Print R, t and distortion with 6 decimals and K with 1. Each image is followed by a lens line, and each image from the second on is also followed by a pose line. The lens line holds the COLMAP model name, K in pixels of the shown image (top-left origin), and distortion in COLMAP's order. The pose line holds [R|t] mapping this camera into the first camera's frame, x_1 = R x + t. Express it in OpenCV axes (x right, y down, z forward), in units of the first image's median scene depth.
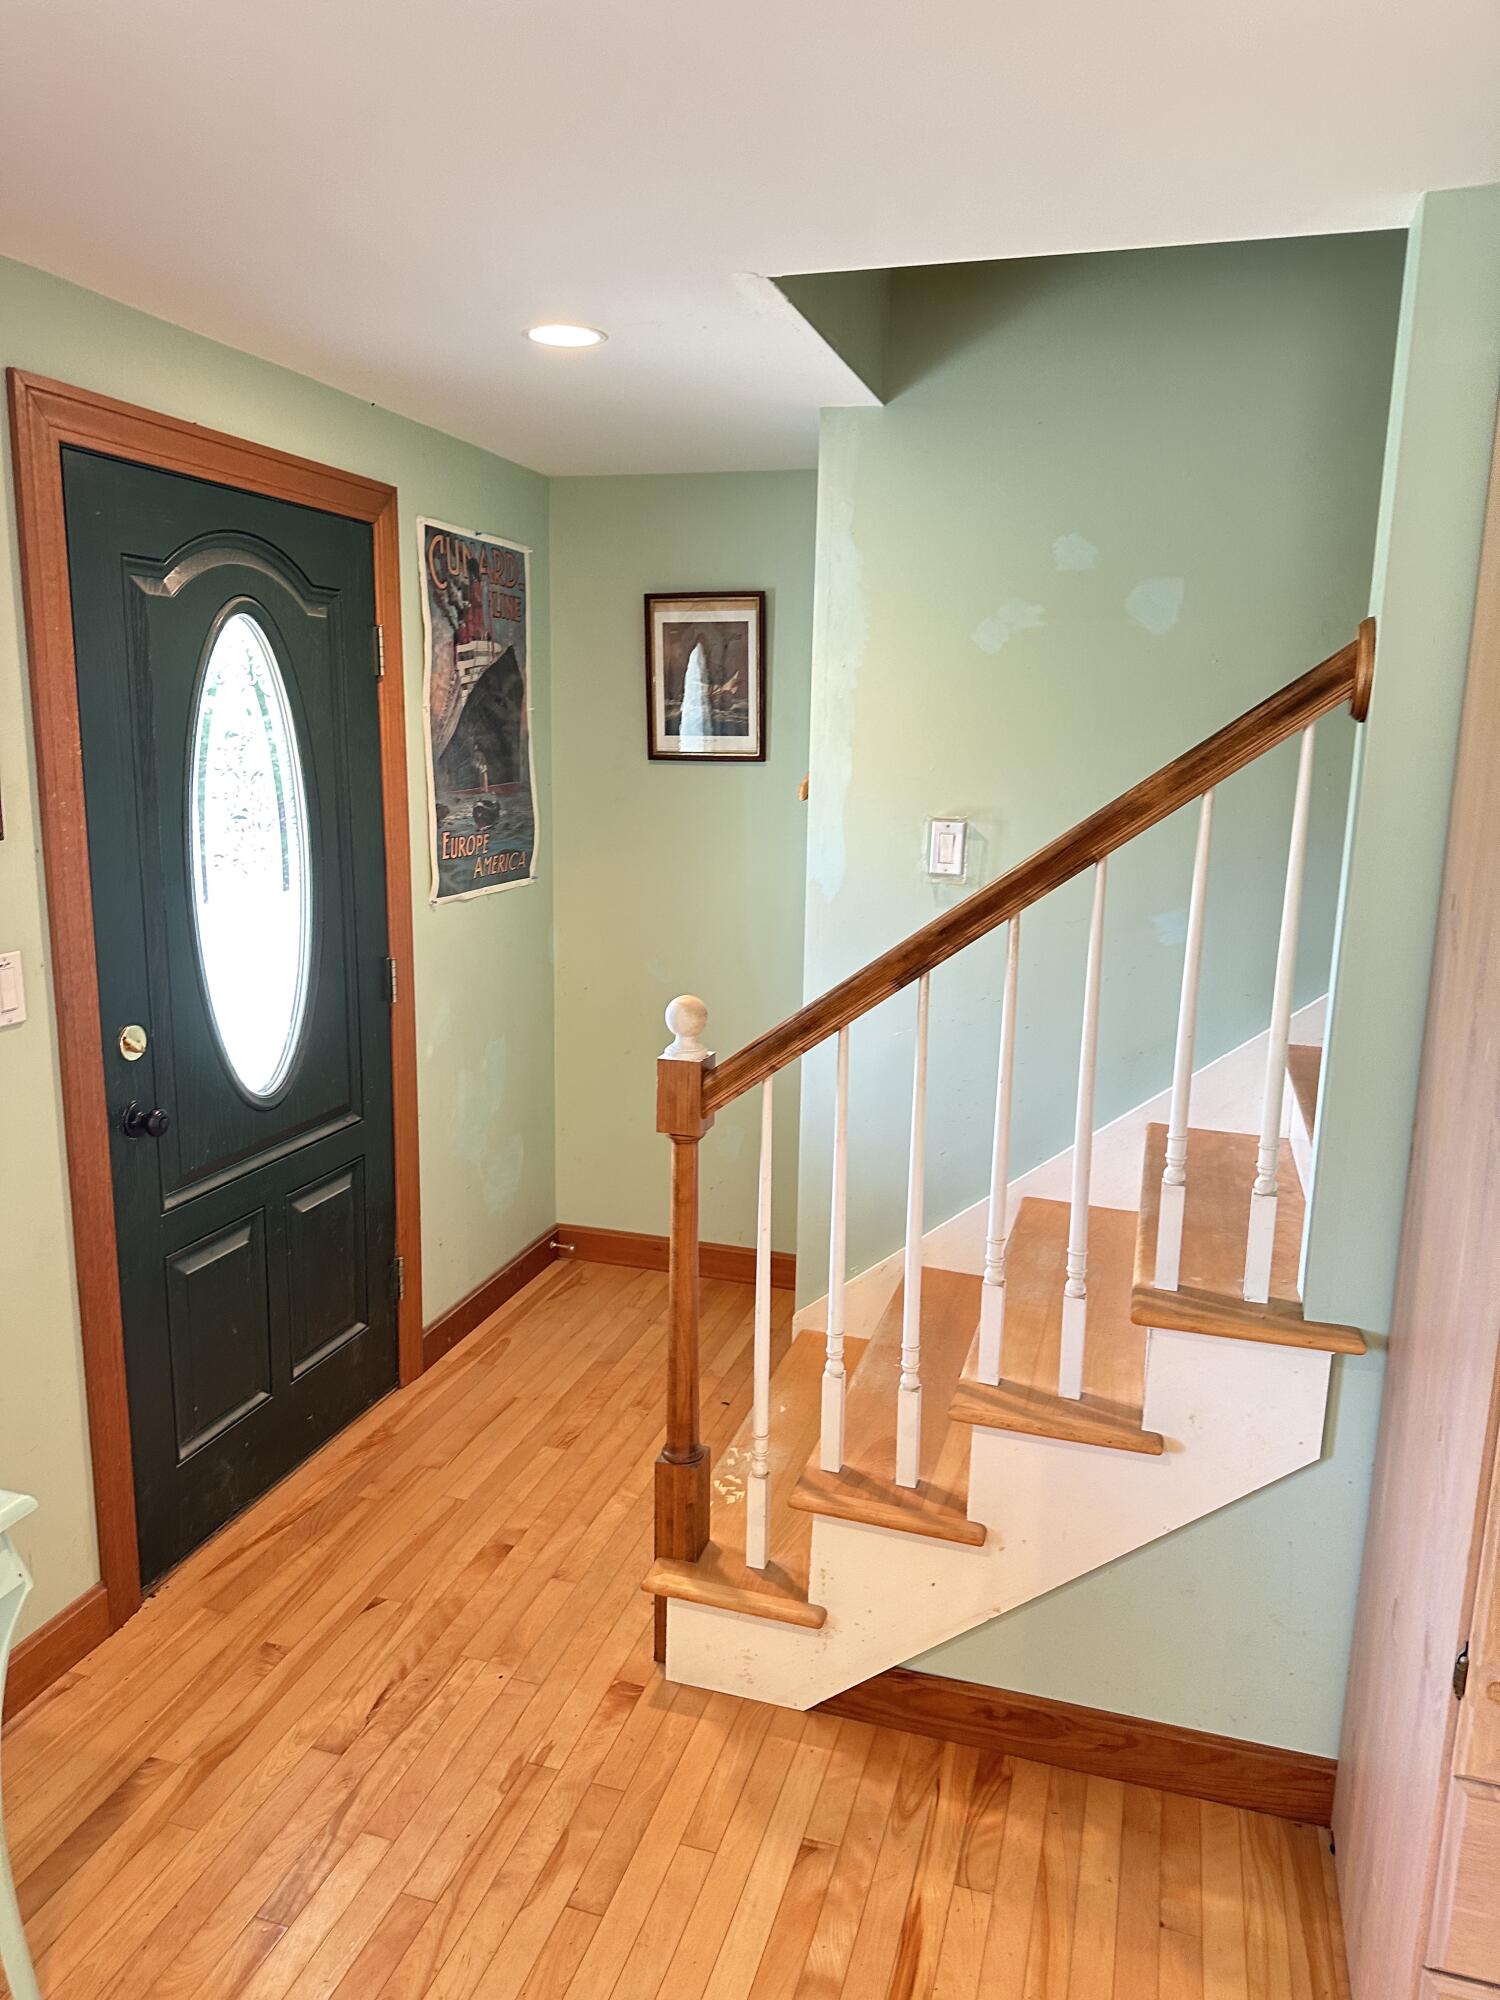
lens RADIAL K [[1403.8, 0, 750.2], [0, 1403.8, 1011.2], [0, 0, 1]] dist [0.090609, -0.135726]
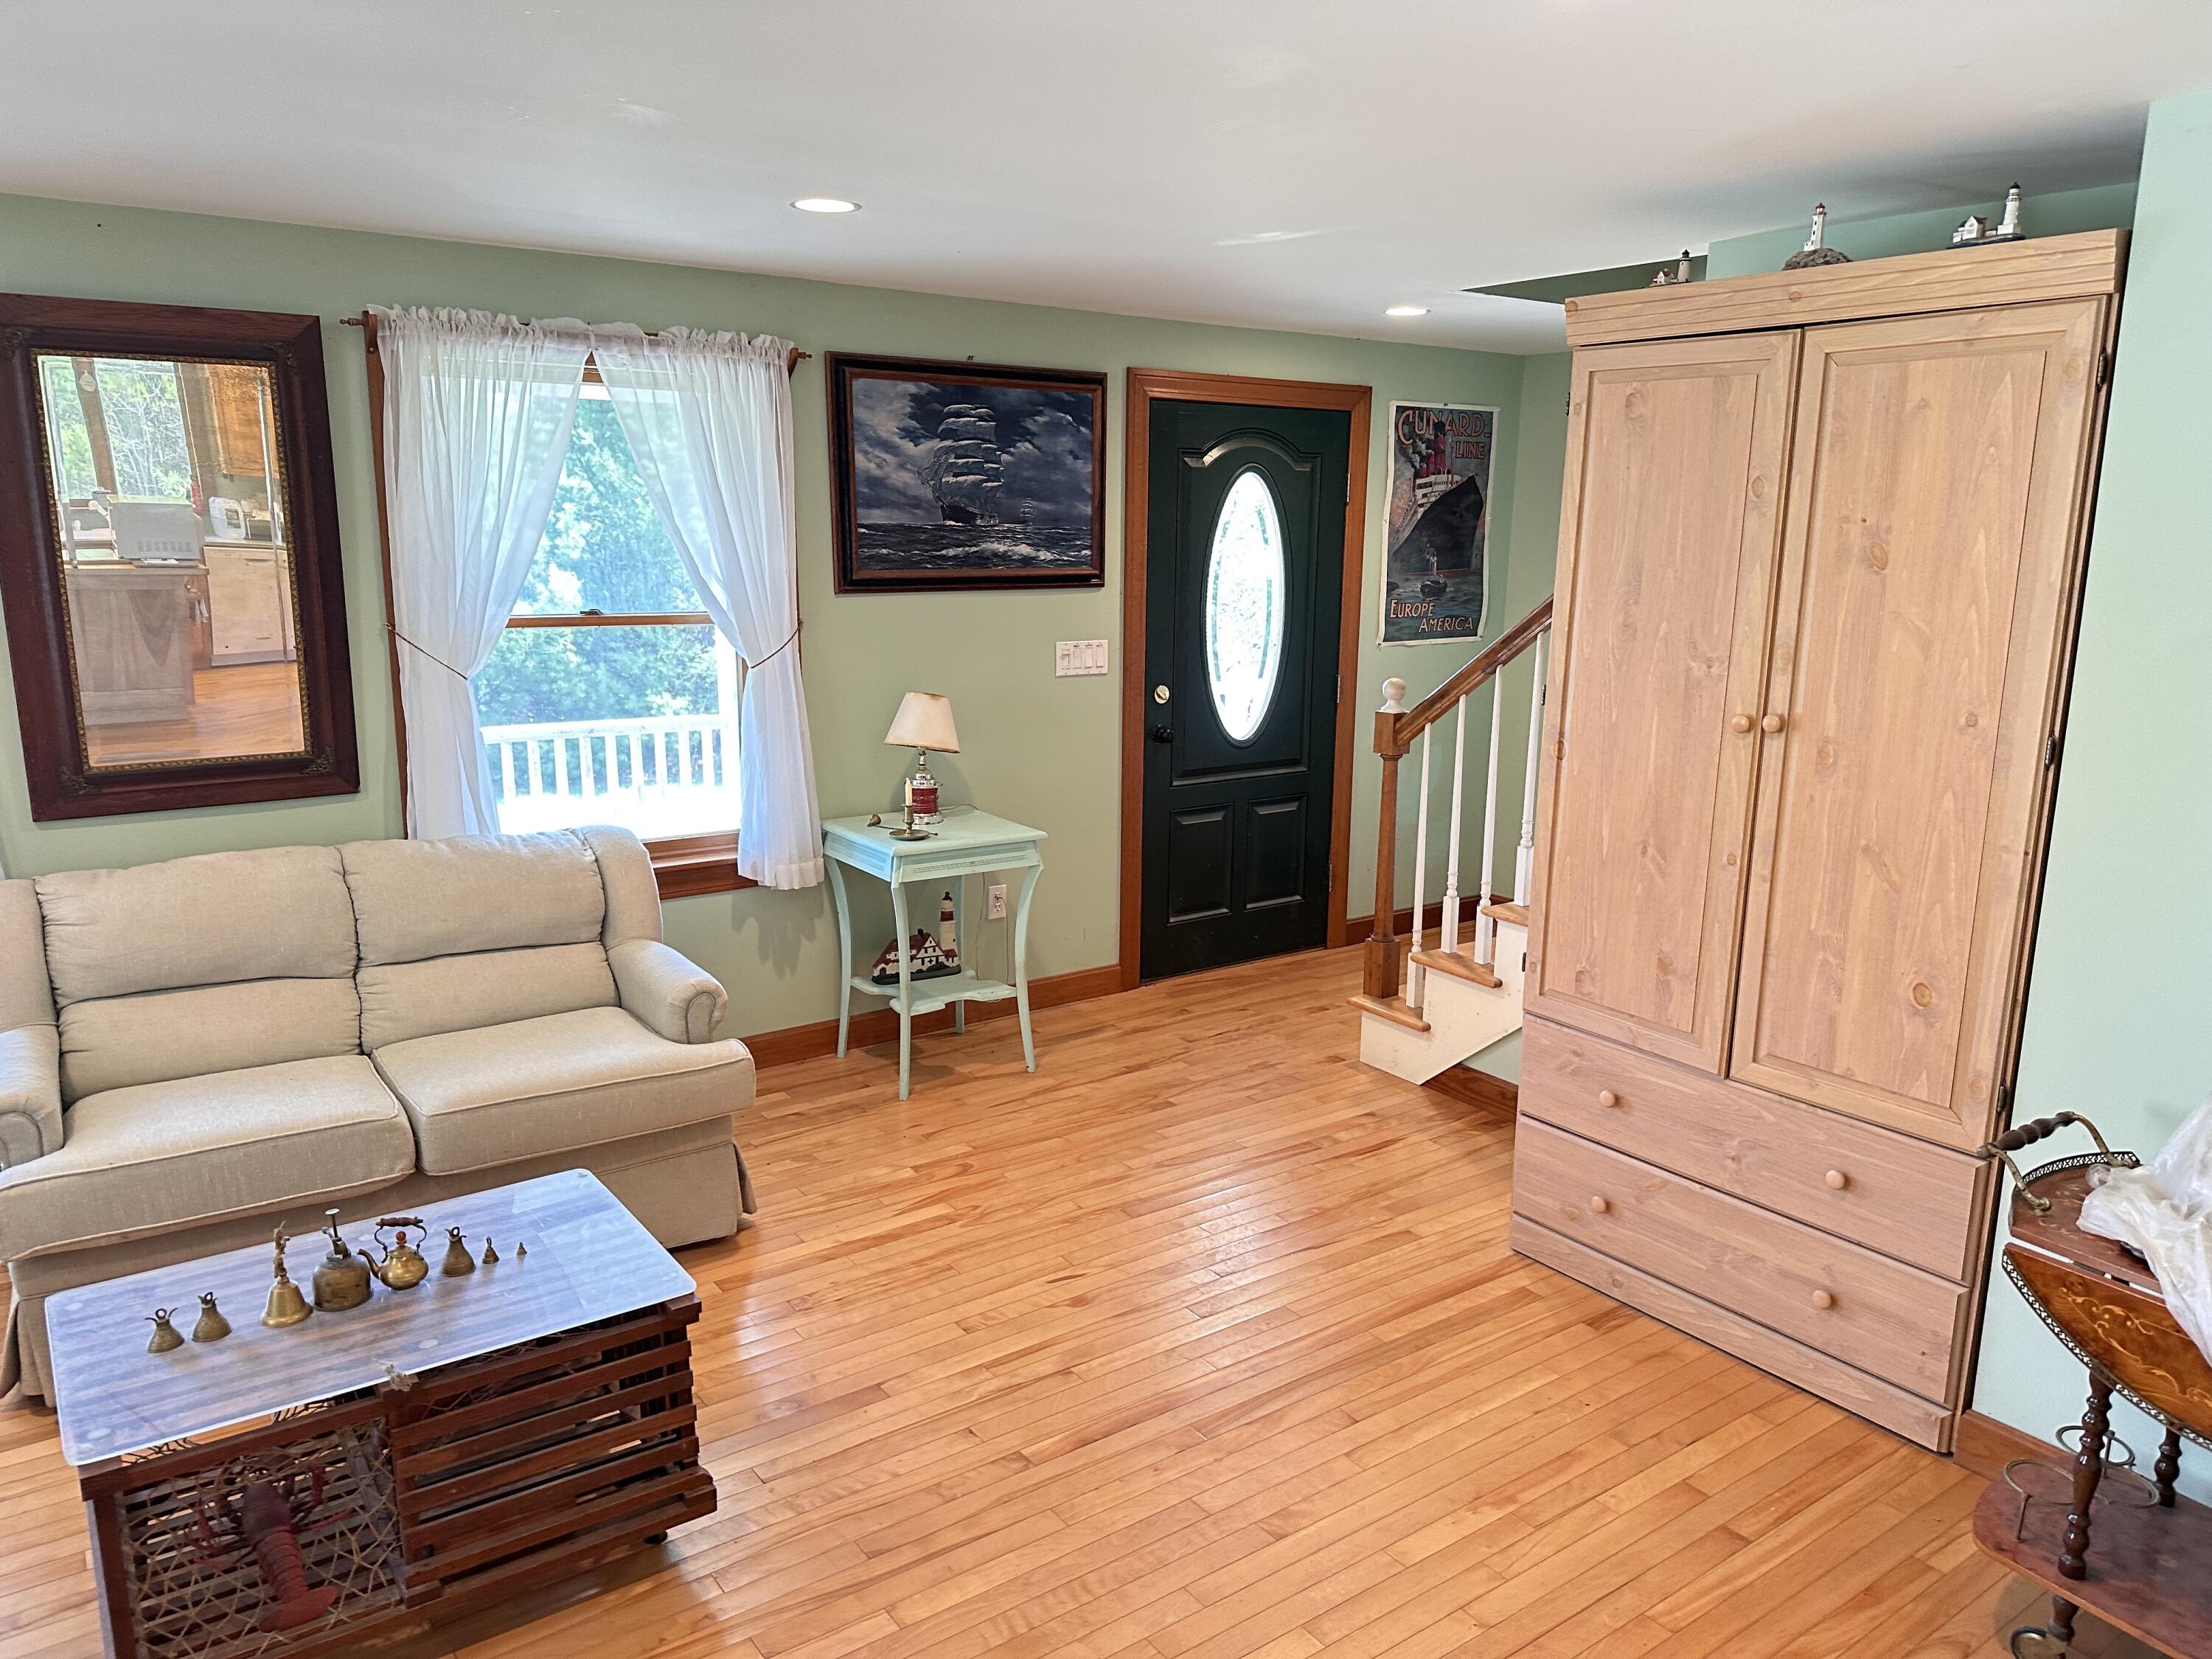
lens RADIAL K [[1552.6, 0, 1106.0], [0, 1552.6, 829.5], [0, 0, 1]] dist [0.090609, -0.135726]
pose [[0.793864, 0.107545, -0.598510, 0.626117], [-0.114125, 0.993097, 0.027072, 0.121450], [0.597290, 0.046813, 0.800658, -0.589103]]
